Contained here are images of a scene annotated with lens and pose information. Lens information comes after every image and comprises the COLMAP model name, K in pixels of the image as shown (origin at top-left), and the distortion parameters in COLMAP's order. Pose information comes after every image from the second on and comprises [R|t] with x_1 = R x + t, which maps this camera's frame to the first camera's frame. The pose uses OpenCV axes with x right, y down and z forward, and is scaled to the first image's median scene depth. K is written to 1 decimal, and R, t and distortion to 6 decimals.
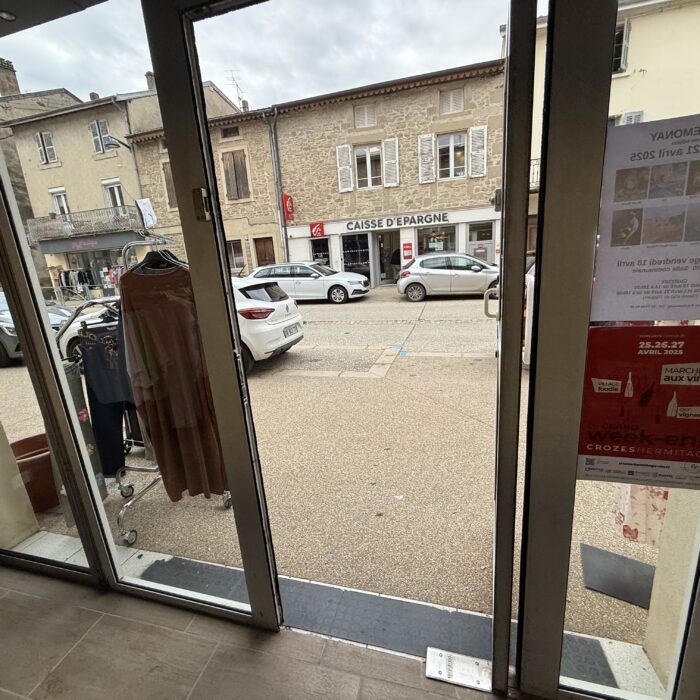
lens RADIAL K [[371.5, 0, 350.1], [0, 371.5, 349.6], [0, 0, 1]] dist [0.002391, 0.000954]
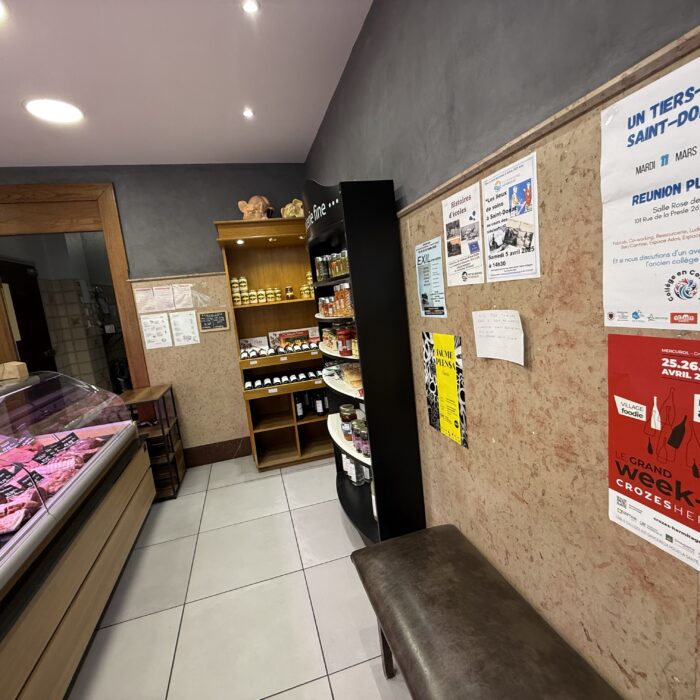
lens RADIAL K [[371.5, 0, 348.7], [0, 371.5, 347.5], [0, 0, 1]] dist [0.002391, 0.000954]
pose [[0.526872, 0.132552, -0.839545, 1.047608], [-0.144967, 0.987305, 0.064904, 0.001822], [0.837490, 0.087510, 0.539400, 0.036591]]
